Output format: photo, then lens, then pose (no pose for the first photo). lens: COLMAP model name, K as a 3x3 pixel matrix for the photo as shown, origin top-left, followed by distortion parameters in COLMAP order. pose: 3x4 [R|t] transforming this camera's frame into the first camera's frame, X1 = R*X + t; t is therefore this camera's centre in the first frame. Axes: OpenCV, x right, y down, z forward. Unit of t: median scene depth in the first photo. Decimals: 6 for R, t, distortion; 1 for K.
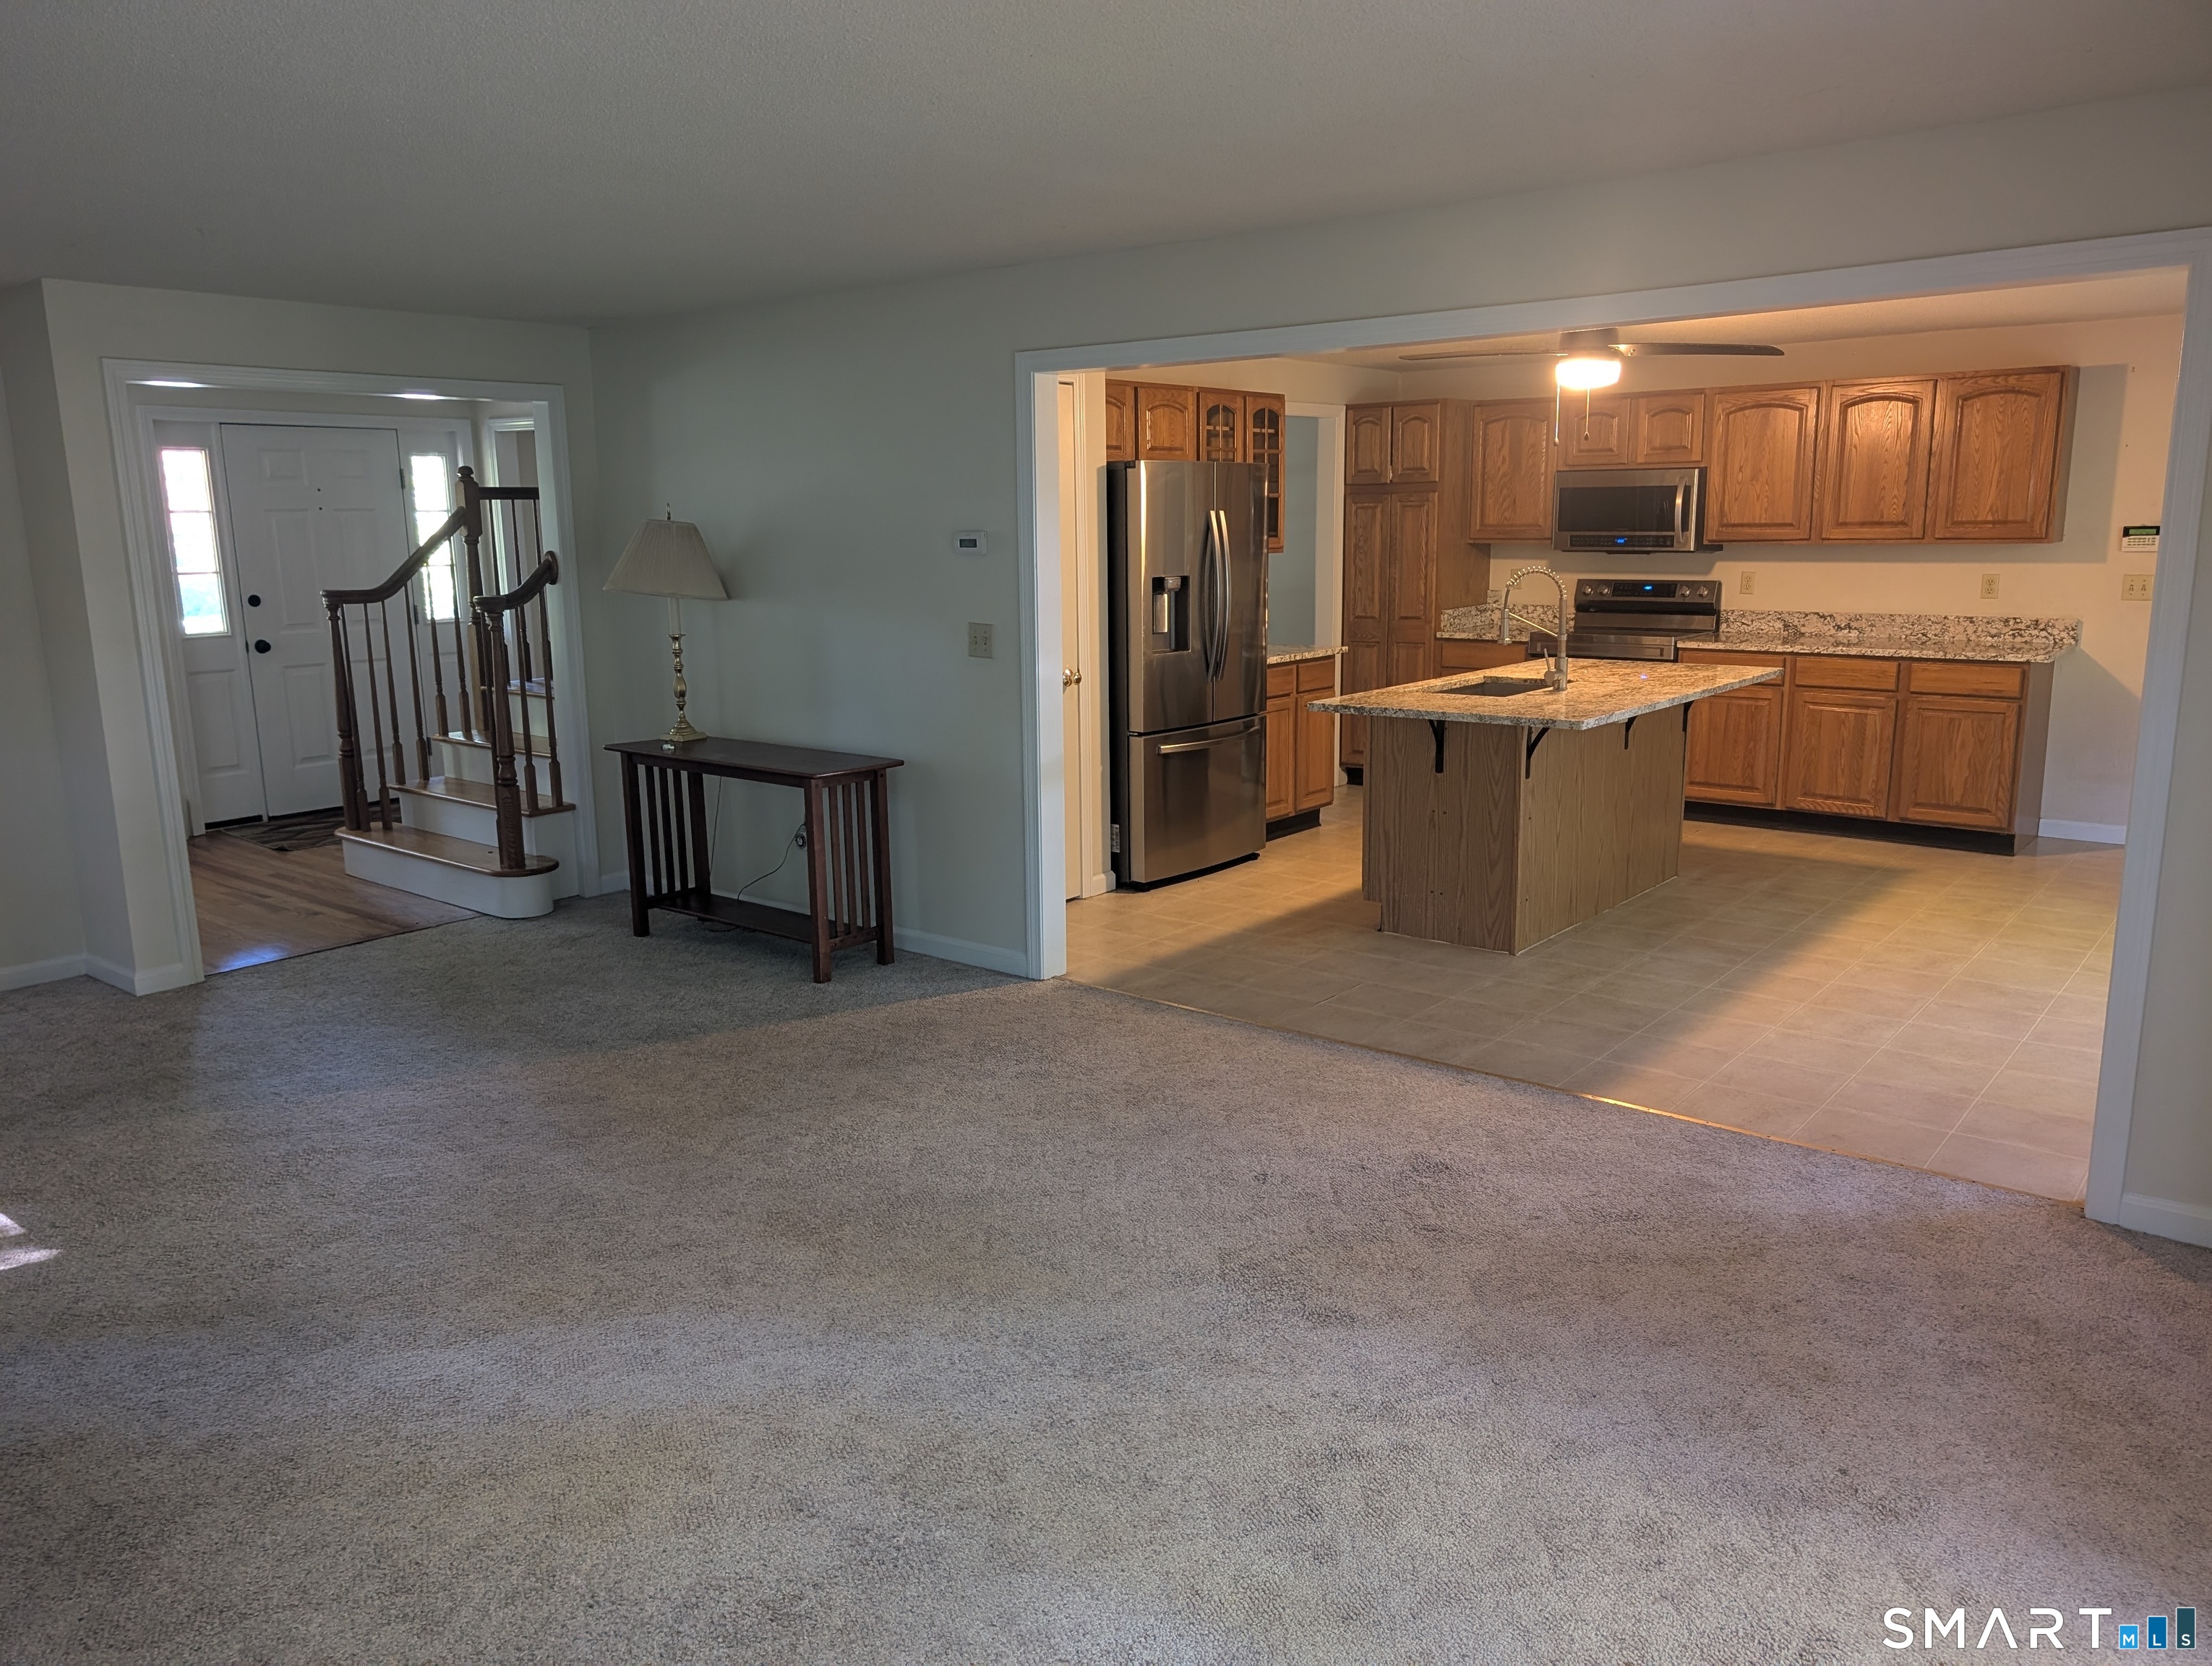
lens RADIAL K [[1549.6, 0, 1106.0], [0, 1549.6, 833.0], [0, 0, 1]] dist [-0.002110, 0.004056]
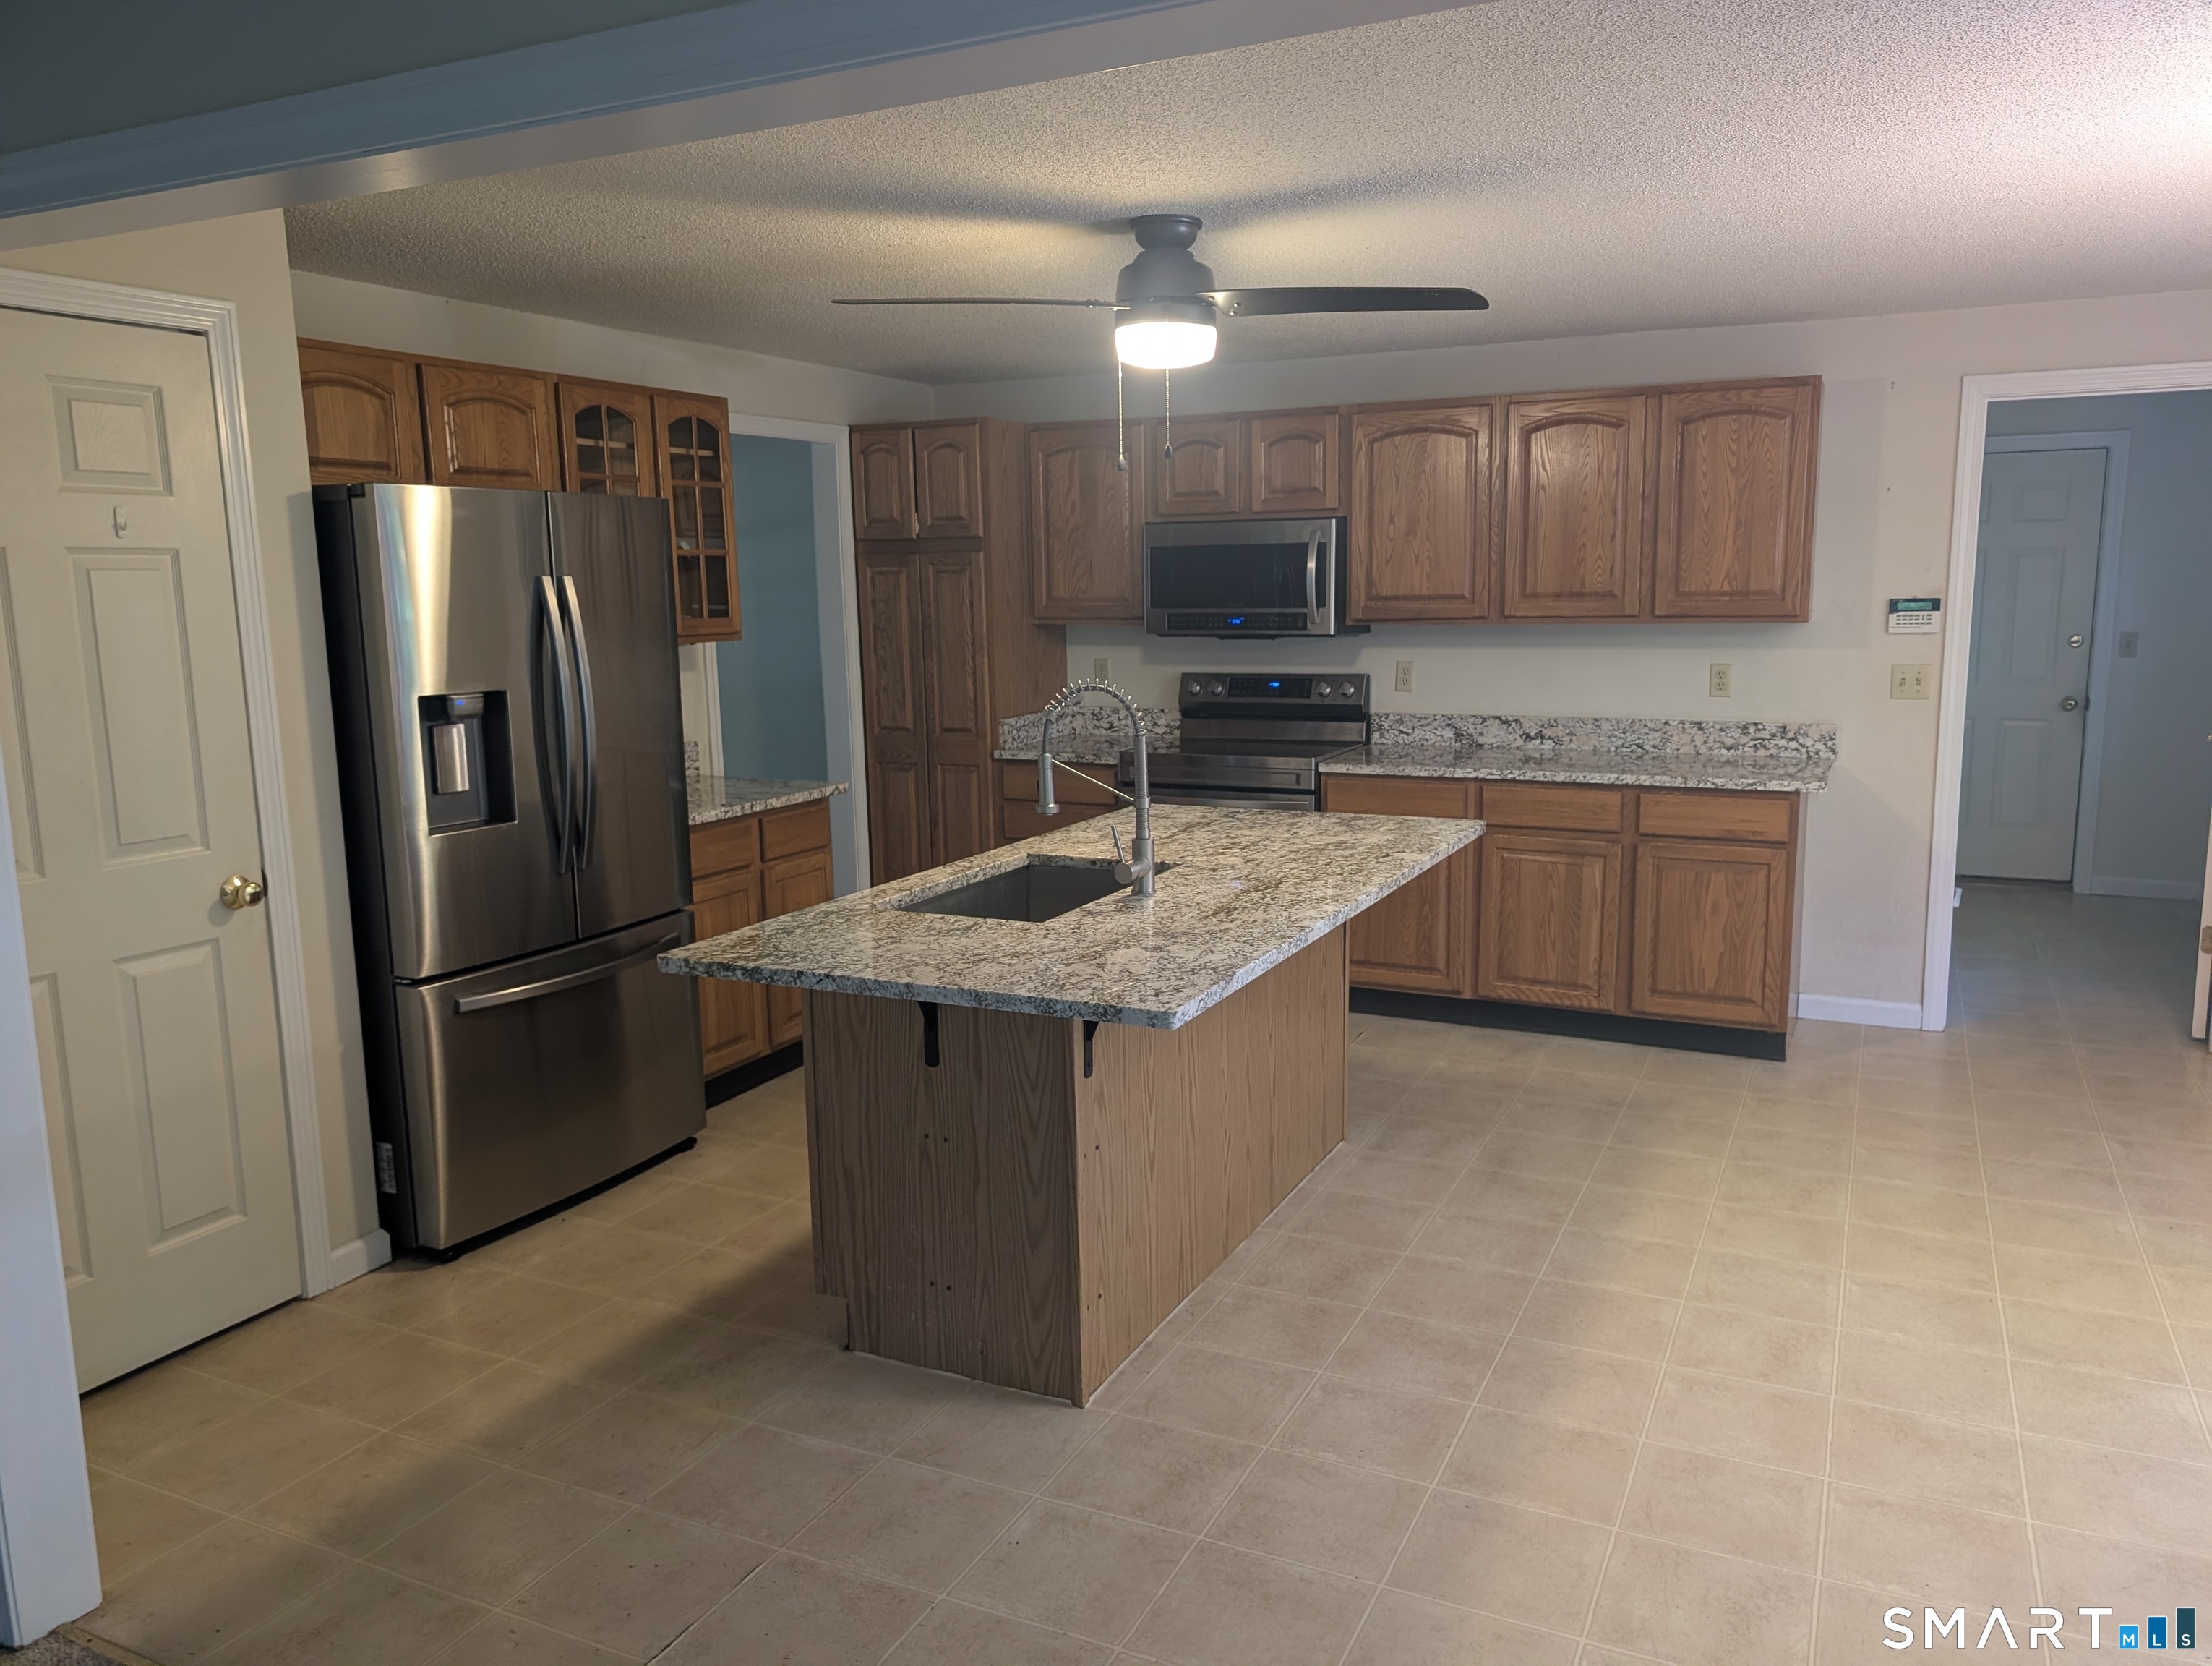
lens RADIAL K [[1593.8, 0, 1119.3], [0, 1593.8, 842.9], [0, 0, 1]] dist [0.065495, -0.136672]
pose [[0.971064, -0.038797, 0.235645, 0.113137], [0.047993, 0.998289, -0.033414, -0.070552], [-0.233946, 0.043757, 0.971264, 0.332910]]
